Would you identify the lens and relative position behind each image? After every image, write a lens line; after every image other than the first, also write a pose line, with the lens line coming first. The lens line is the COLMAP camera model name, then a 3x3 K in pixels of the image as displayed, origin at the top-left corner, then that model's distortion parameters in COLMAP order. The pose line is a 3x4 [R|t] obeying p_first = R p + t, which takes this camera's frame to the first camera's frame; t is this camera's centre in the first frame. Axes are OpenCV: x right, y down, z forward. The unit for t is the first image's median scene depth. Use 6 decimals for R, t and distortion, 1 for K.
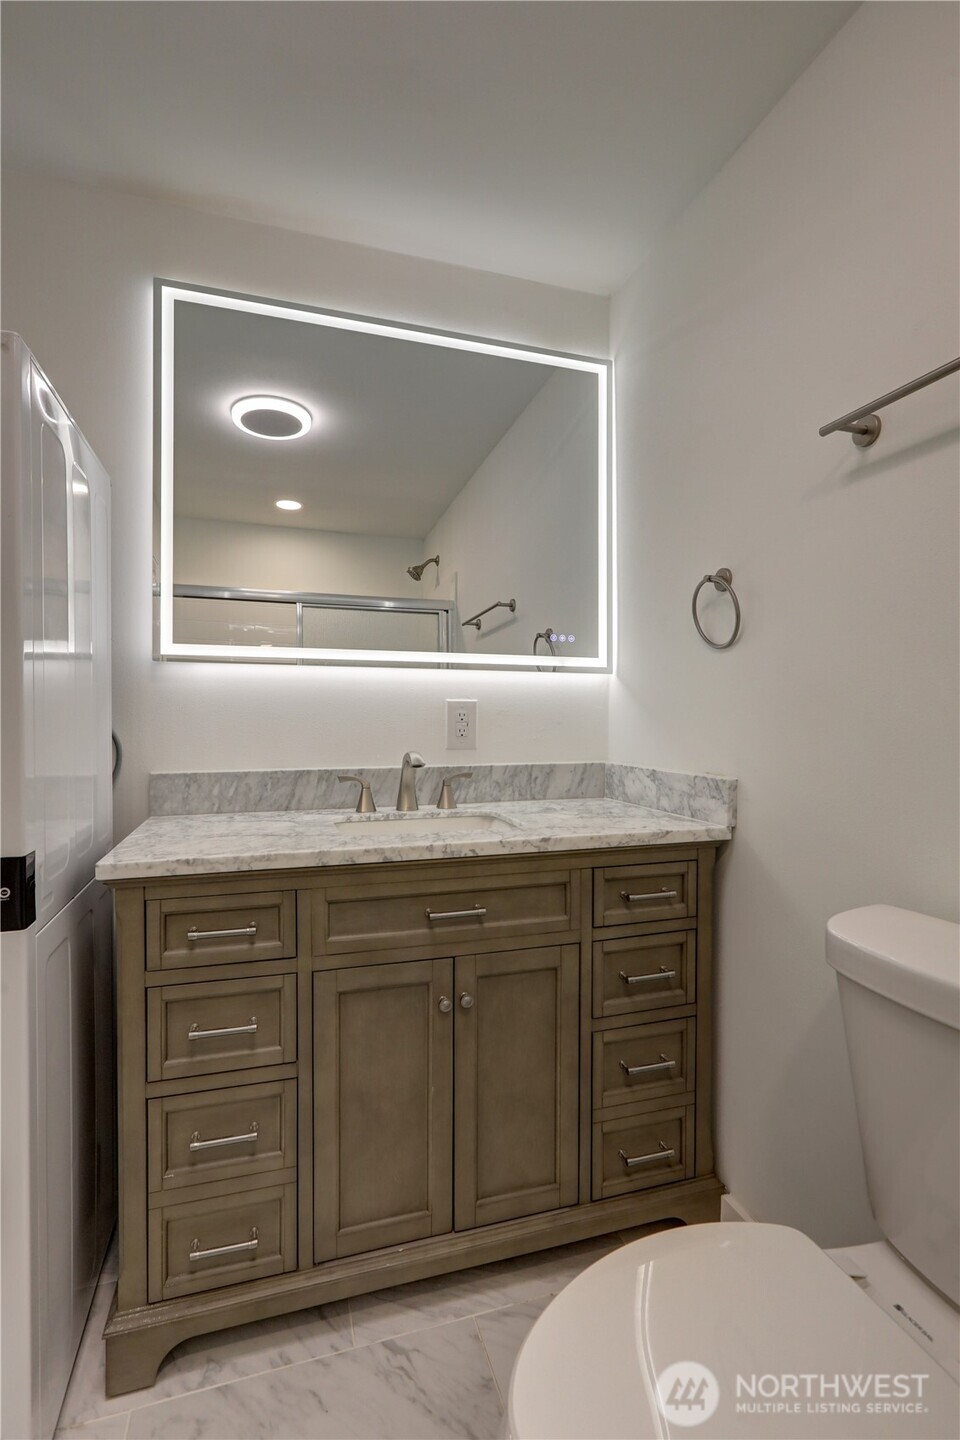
lens RADIAL K [[672.5, 0, 472.0], [0, 672.5, 730.2], [0, 0, 1]] dist [-0.015293, 0.007767]
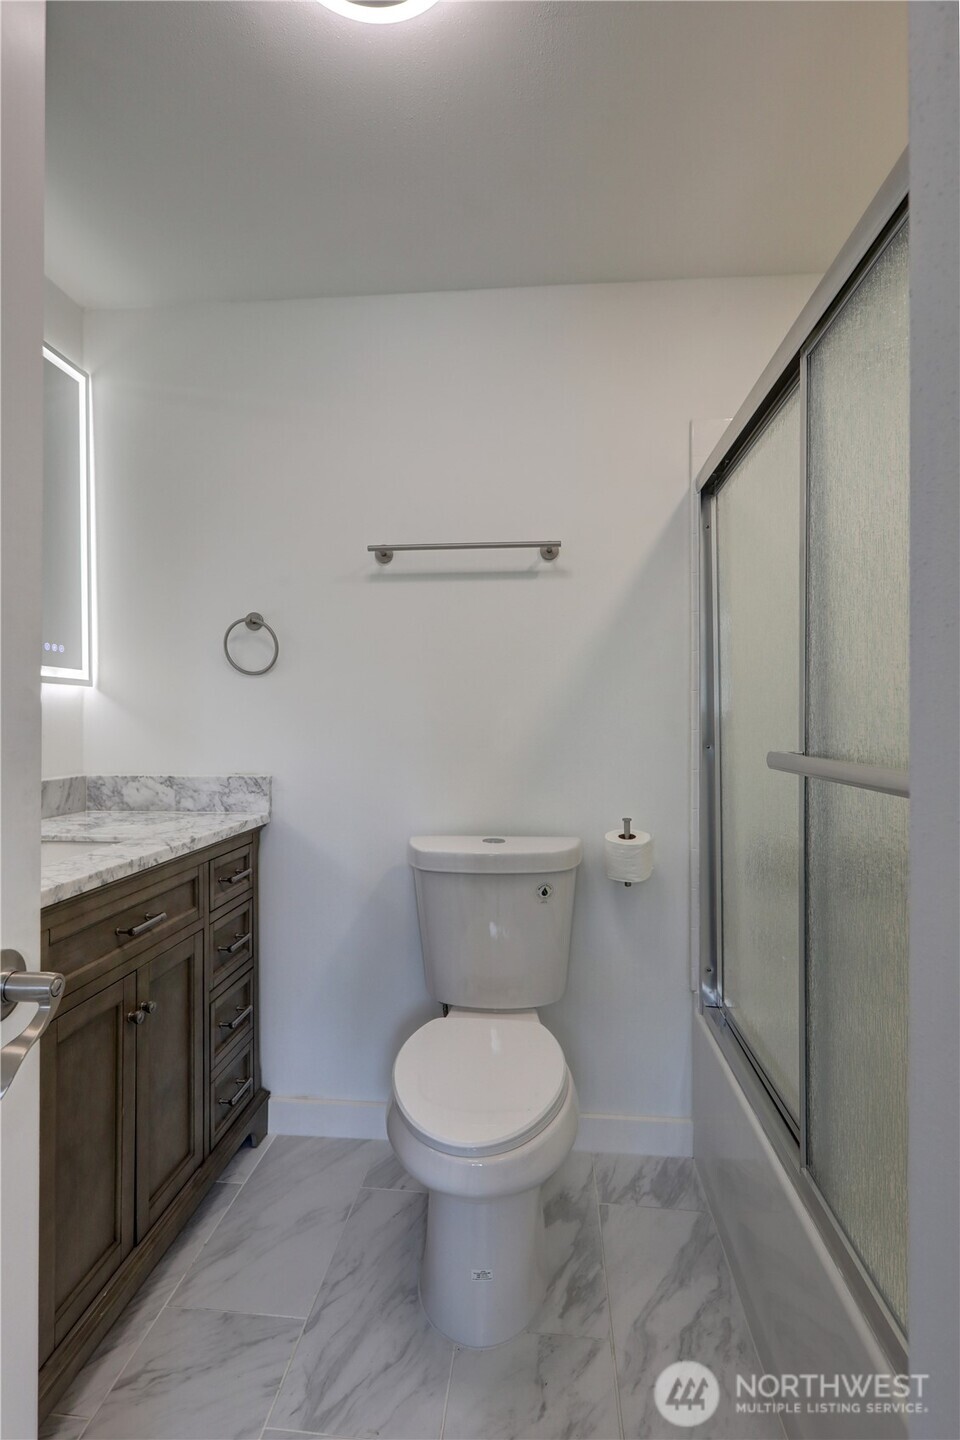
lens RADIAL K [[672.5, 0, 472.0], [0, 672.5, 730.2], [0, 0, 1]] dist [-0.015293, 0.007767]
pose [[0.410579, -0.015898, 0.911687, -0.558055], [0.024592, 0.999677, 0.006357, -0.012934], [-0.911493, 0.019811, 0.410837, 0.087920]]
